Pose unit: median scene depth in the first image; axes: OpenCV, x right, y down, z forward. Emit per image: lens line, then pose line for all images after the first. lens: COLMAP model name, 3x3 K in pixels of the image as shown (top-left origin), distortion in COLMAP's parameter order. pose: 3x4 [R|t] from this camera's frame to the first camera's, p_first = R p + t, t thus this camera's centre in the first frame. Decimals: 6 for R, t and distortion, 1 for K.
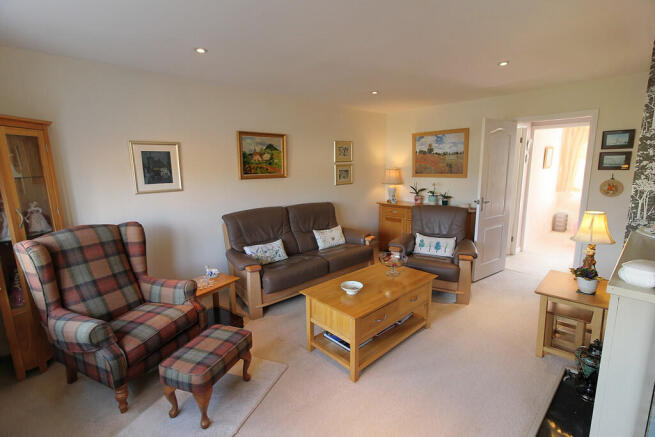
lens RADIAL K [[299.9, 0, 331.2], [0, 299.9, 217.9], [0, 0, 1]] dist [-0.002320, -0.000480]
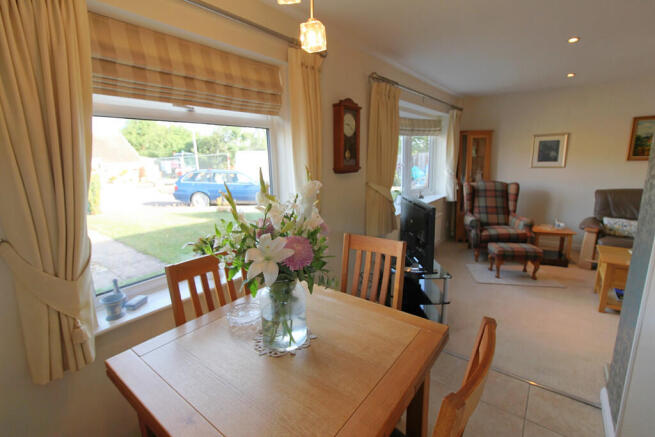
lens RADIAL K [[299.9, 0, 331.2], [0, 299.9, 217.9], [0, 0, 1]] dist [-0.002320, -0.000480]
pose [[0.177312, 0.205257, -0.962512, 0.881398], [-0.143276, 0.972973, 0.181094, 0.051513], [0.973670, 0.105795, 0.201928, -0.402646]]
